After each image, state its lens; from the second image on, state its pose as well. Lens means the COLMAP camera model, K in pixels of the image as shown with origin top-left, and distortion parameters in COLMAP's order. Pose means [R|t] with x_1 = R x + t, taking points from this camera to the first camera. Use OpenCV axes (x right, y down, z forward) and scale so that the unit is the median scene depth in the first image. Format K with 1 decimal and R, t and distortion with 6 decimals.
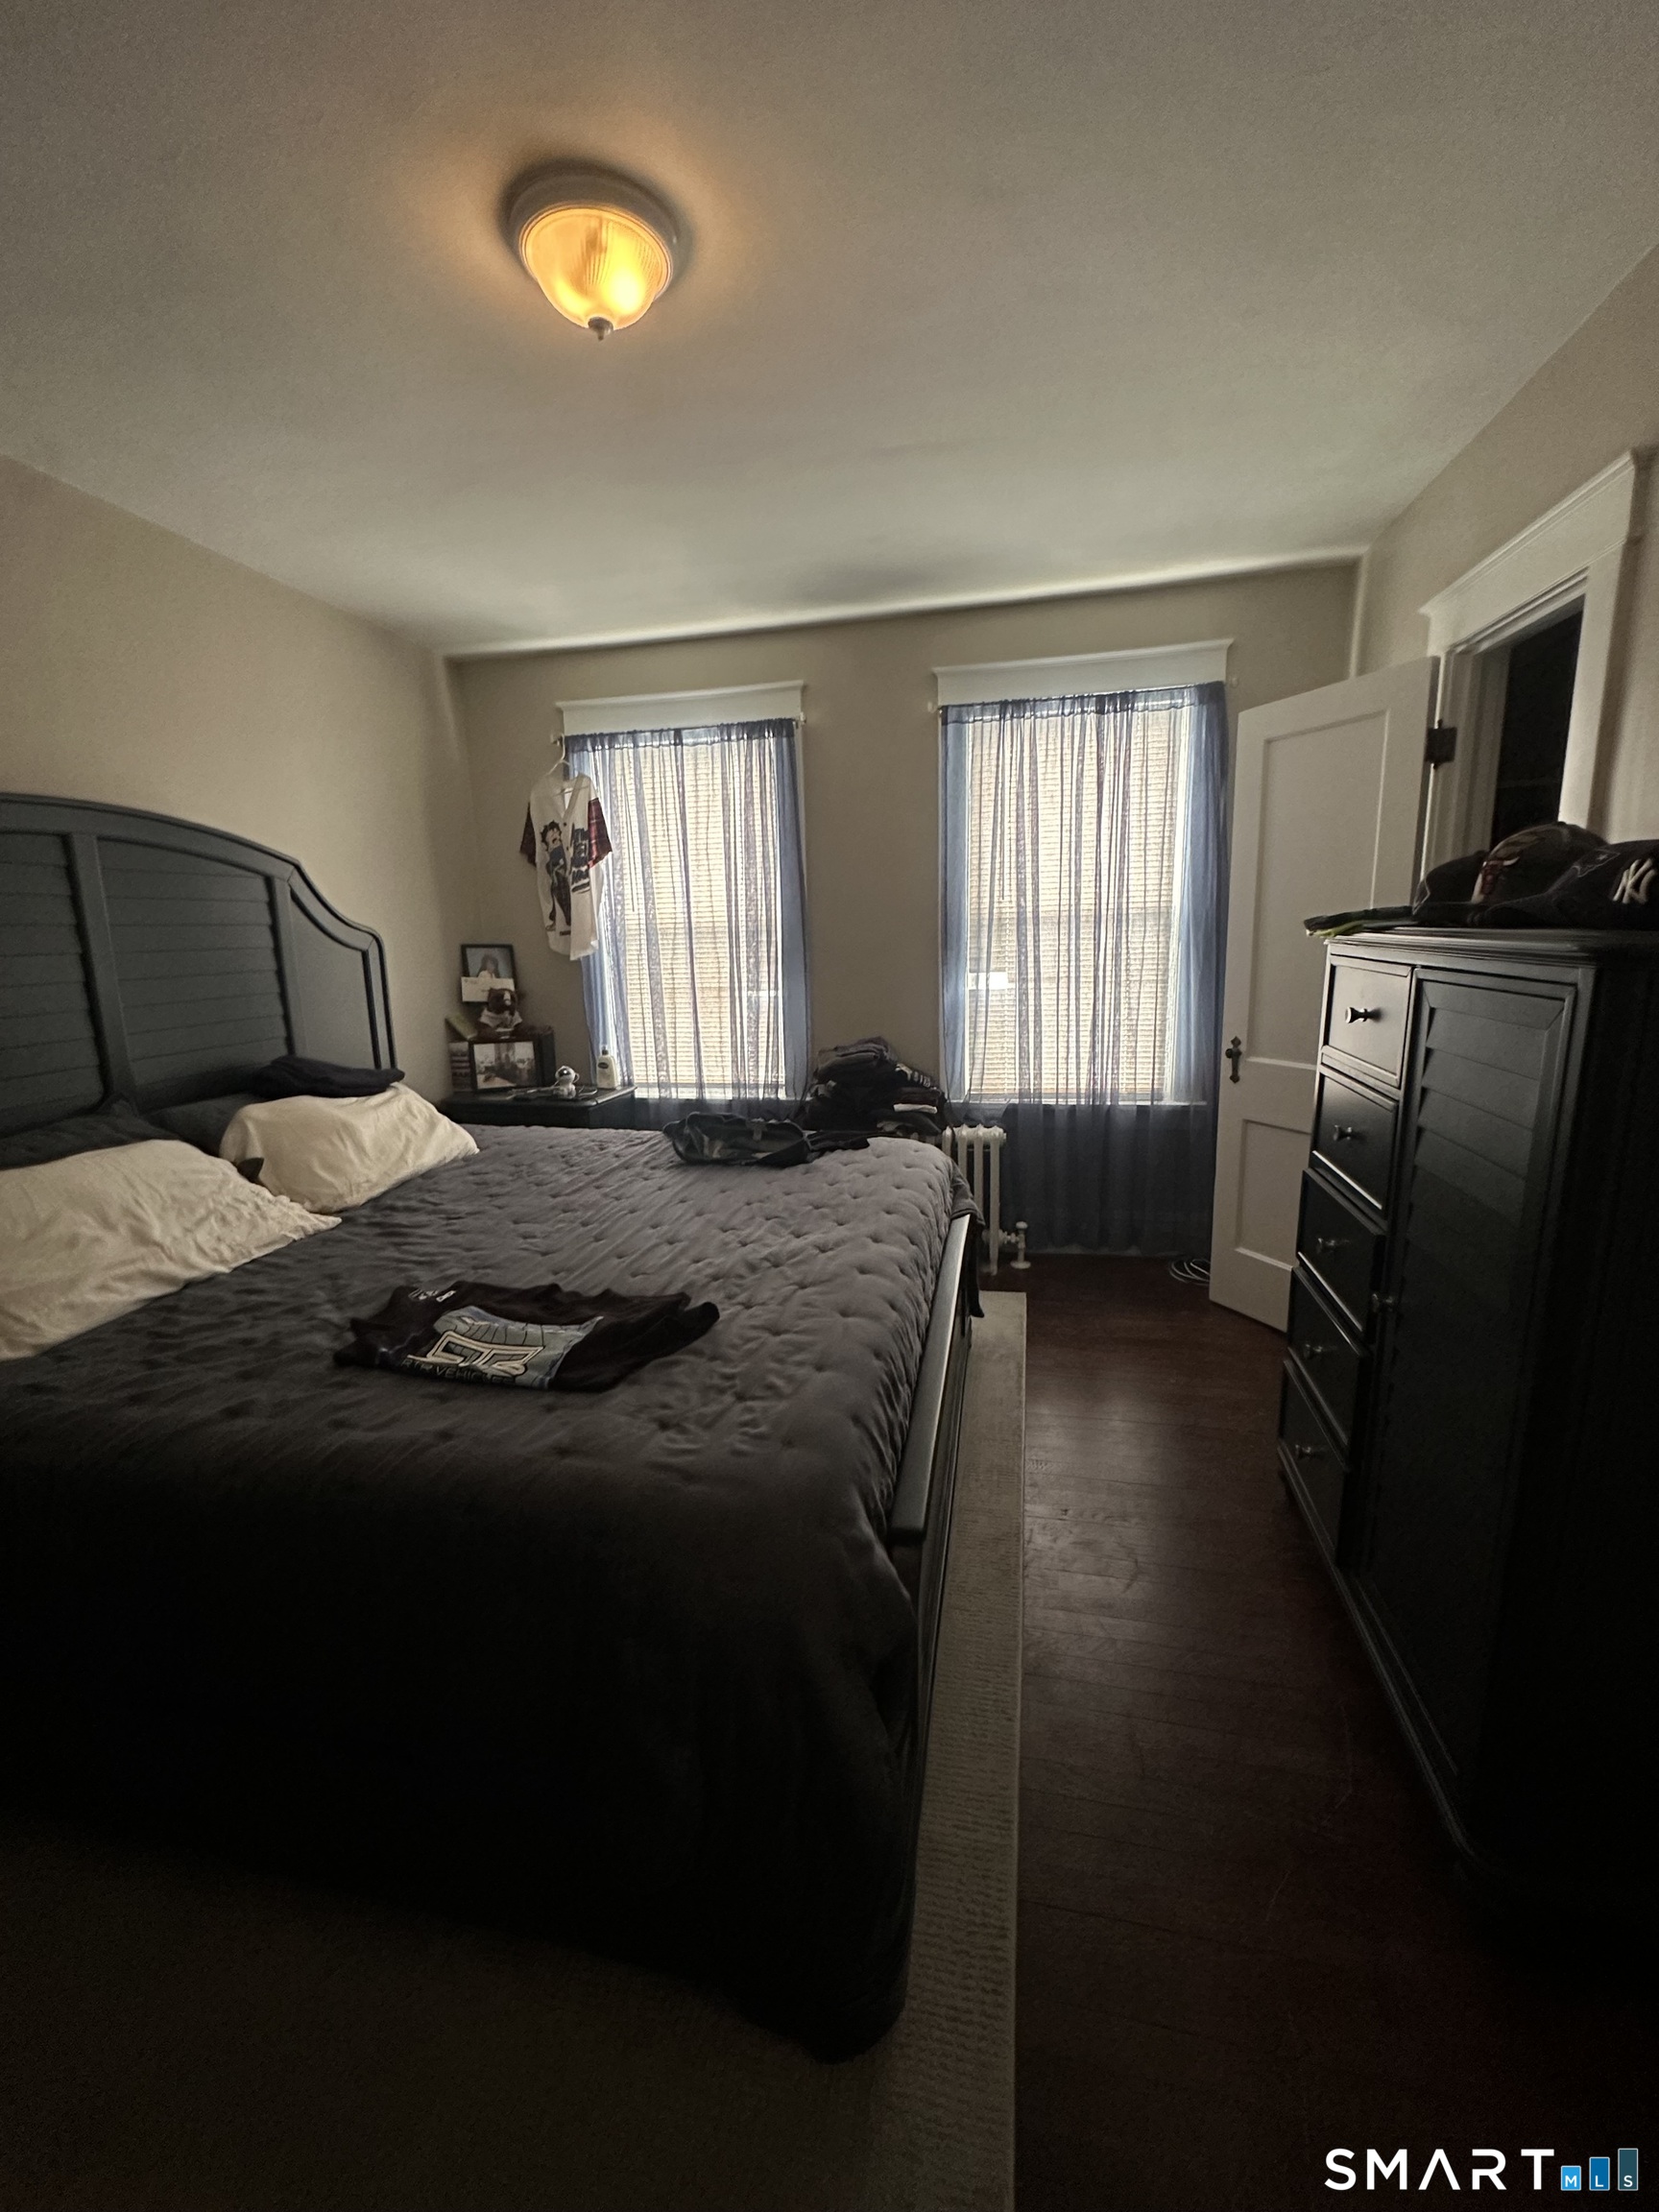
lens RADIAL K [[889.3, 0, 826.8], [0, 889.3, 1103.1], [0, 0, 1]] dist [0.001370, 0.000705]
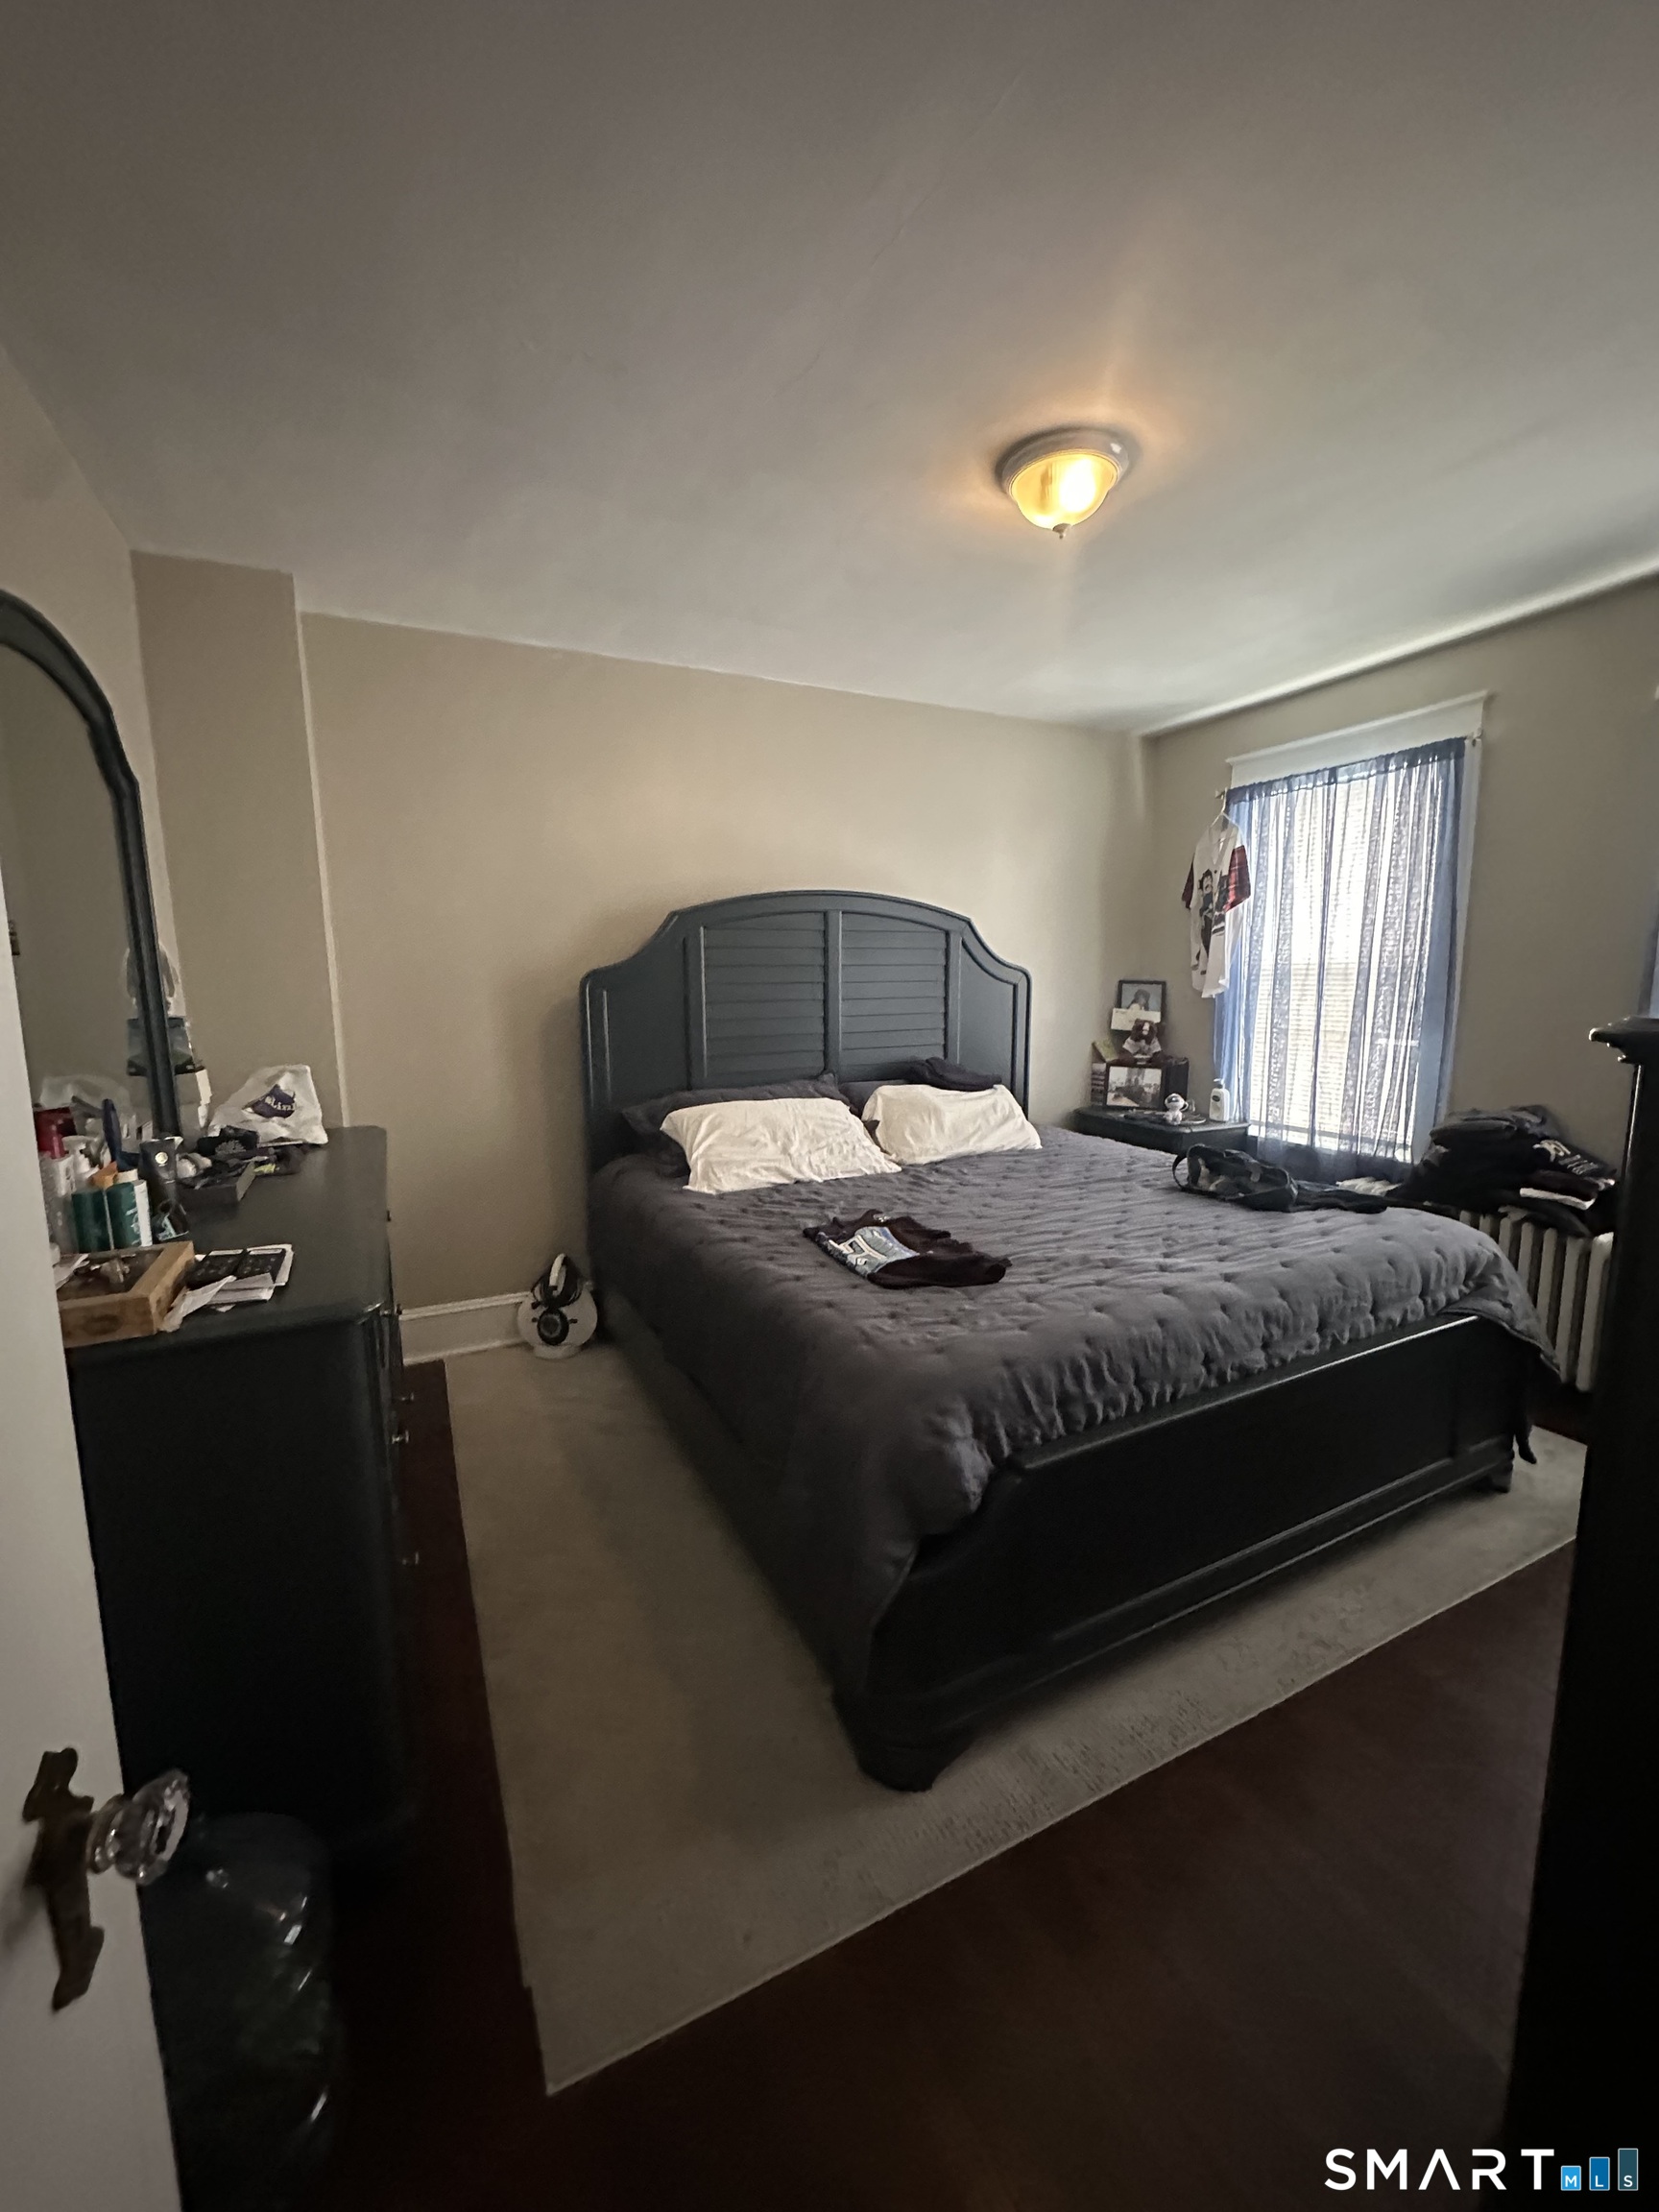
lens RADIAL K [[889.3, 0, 829.6], [0, 889.3, 1103.5], [0, 0, 1]] dist [0.001370, 0.000705]
pose [[0.629125, 0.130351, -0.766297, 0.365329], [-0.155191, 0.987054, 0.040493, -0.011470], [0.761655, 0.093447, 0.641210, -0.022566]]
